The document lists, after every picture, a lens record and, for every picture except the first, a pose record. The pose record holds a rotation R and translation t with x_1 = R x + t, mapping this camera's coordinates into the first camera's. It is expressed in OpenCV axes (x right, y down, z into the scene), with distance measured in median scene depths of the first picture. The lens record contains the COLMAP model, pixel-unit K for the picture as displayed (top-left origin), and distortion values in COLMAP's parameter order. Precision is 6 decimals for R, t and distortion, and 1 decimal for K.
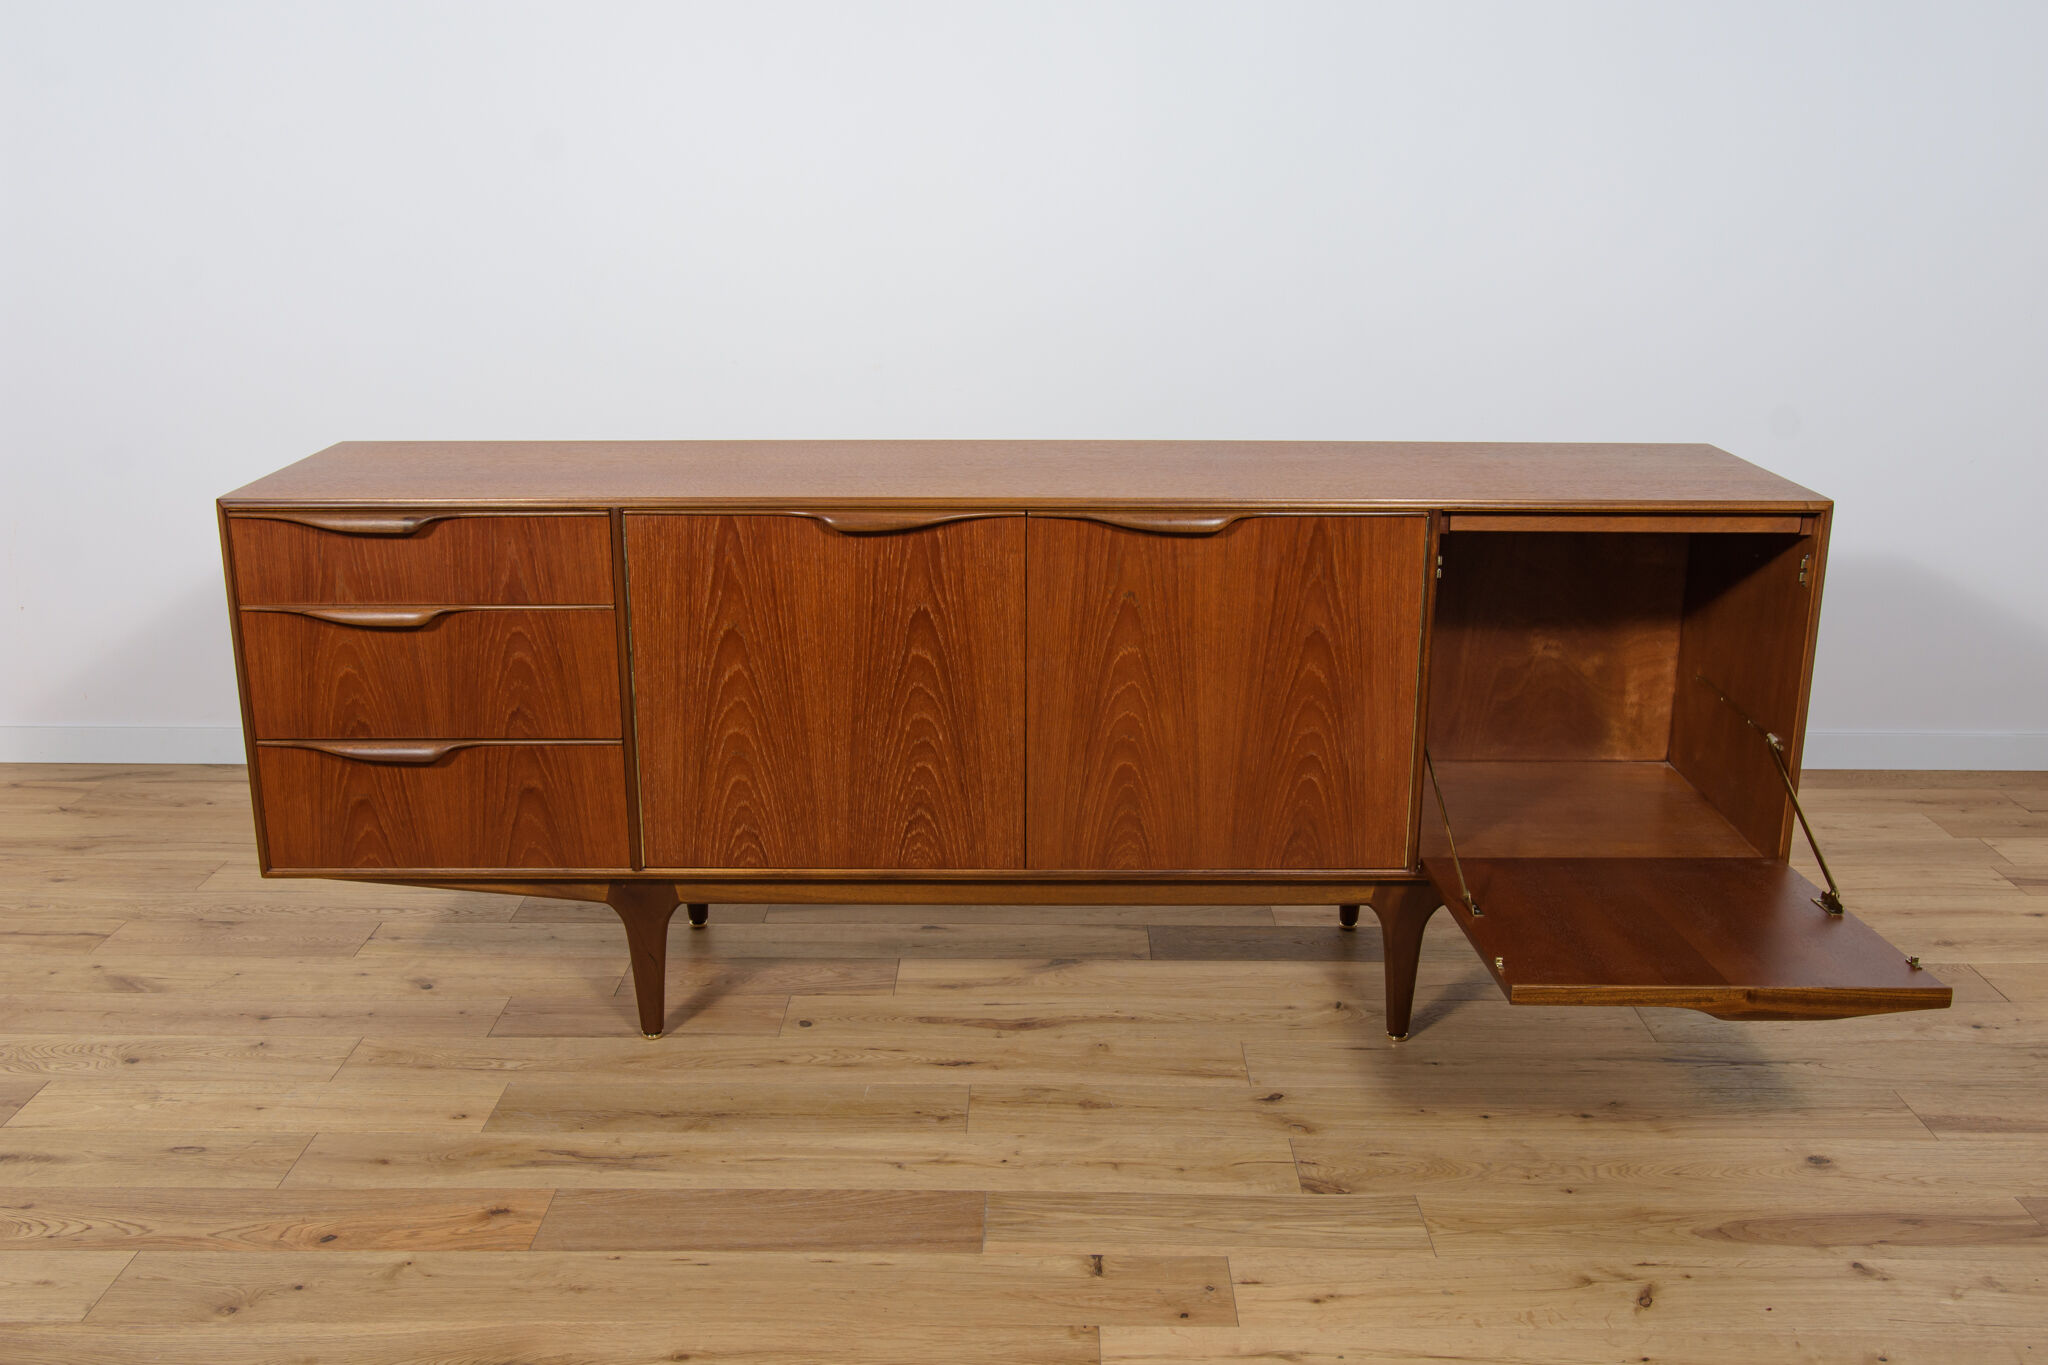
lens RADIAL K [[1902.6, 0, 1025.4], [0, 1902.6, 702.7], [0, 0, 1]] dist [-0.019484, 0.000000]
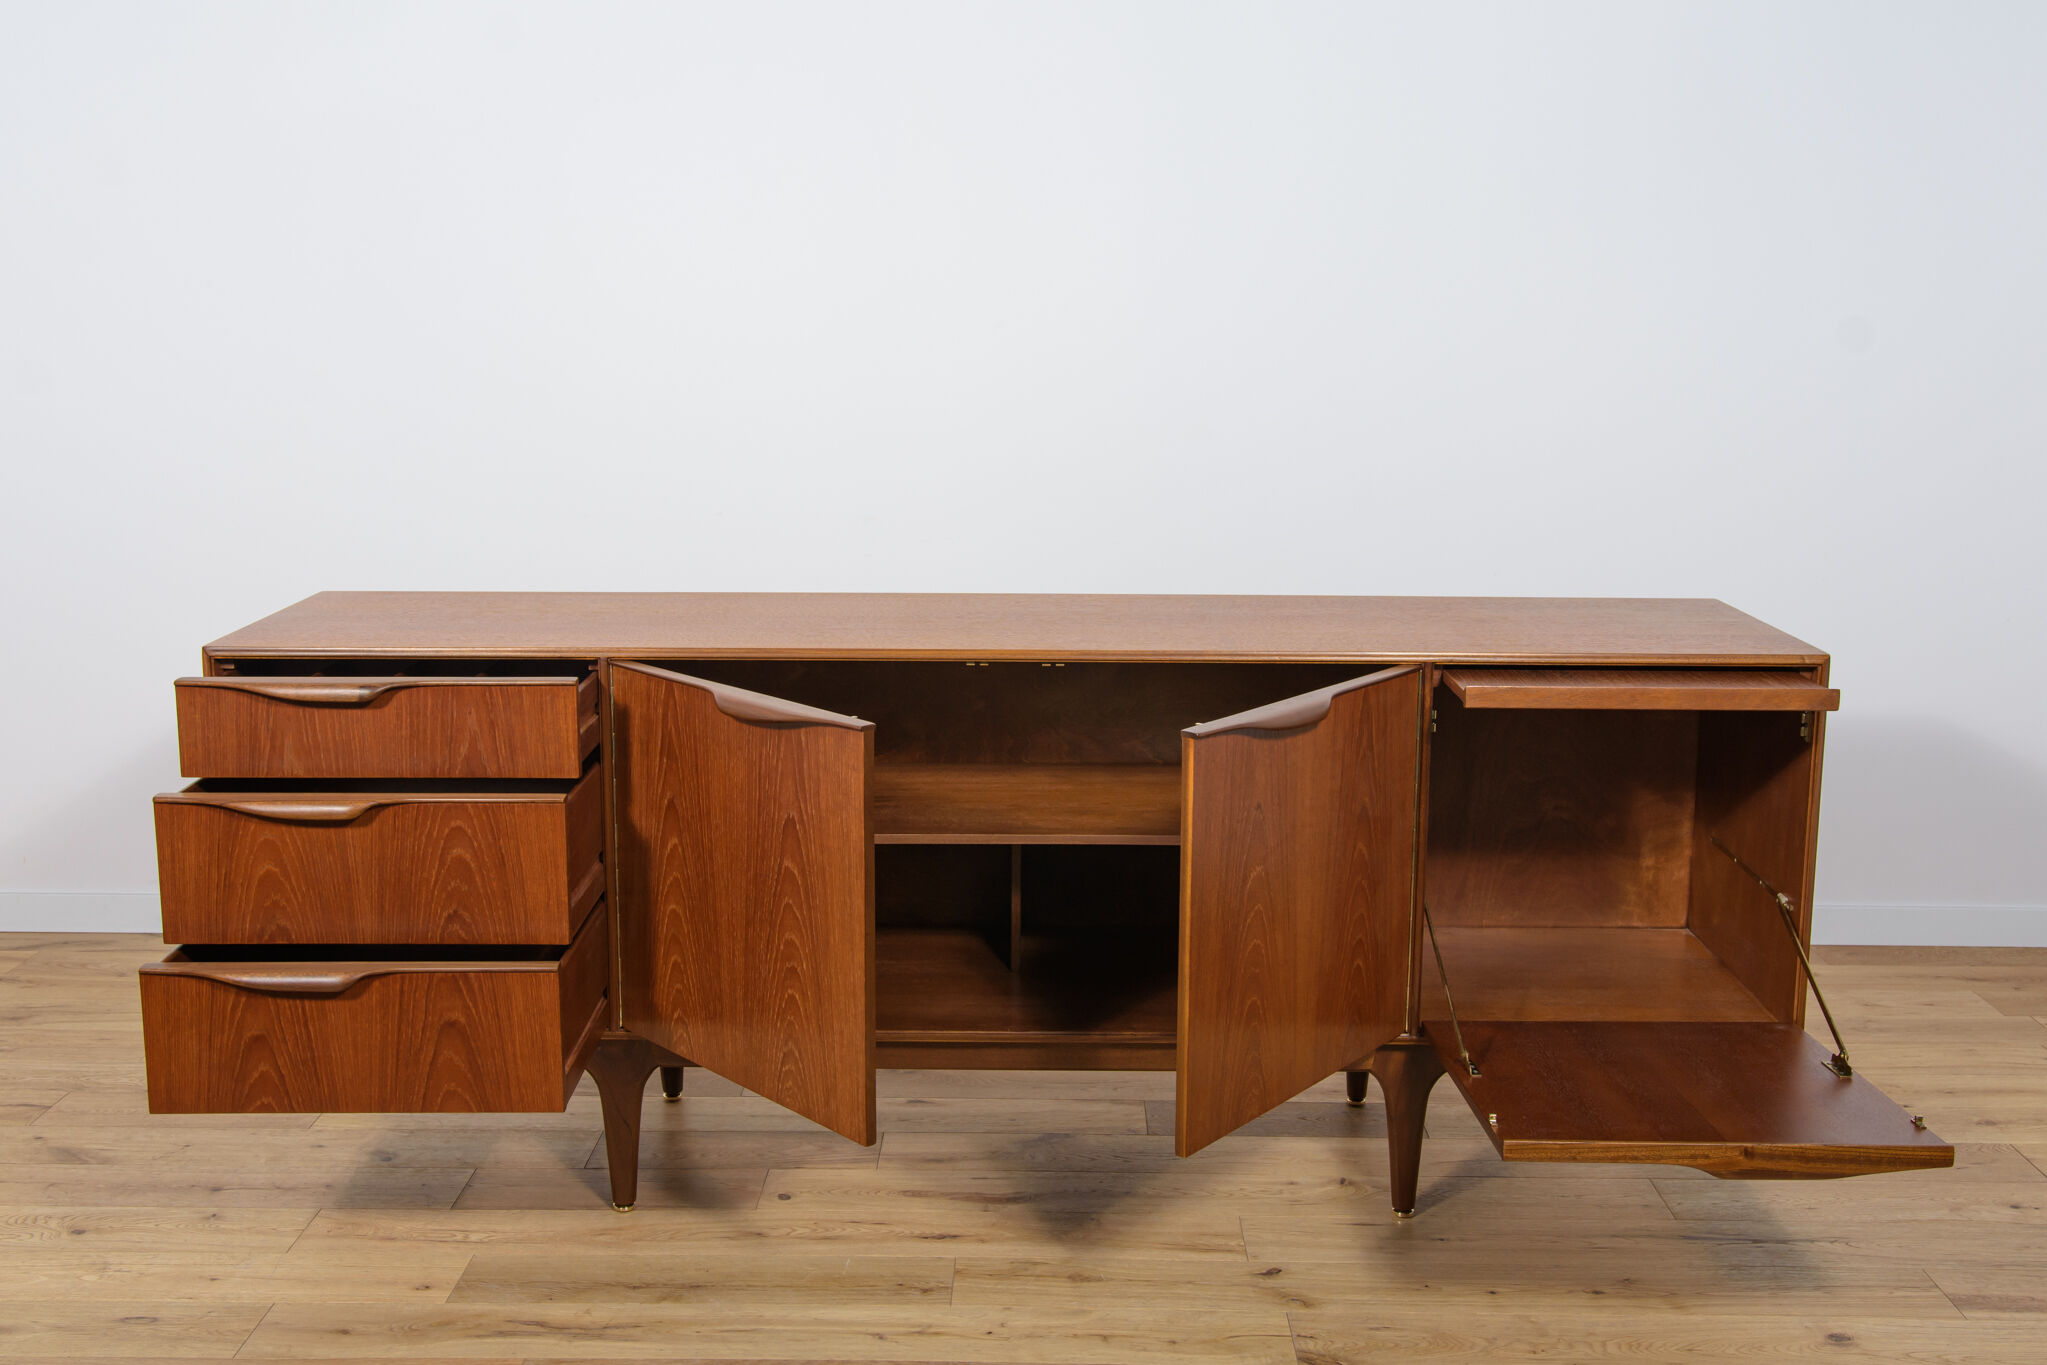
lens RADIAL K [[2153.2, 0, 1022.7], [0, 2153.2, 643.0], [0, 0, 1]] dist [0.007067, 0.000000]
pose [[0.999983, 0.003437, -0.004647, 0.009152], [-0.003964, 0.992929, -0.118647, 0.022313], [0.004207, 0.118663, 0.992926, -0.119966]]
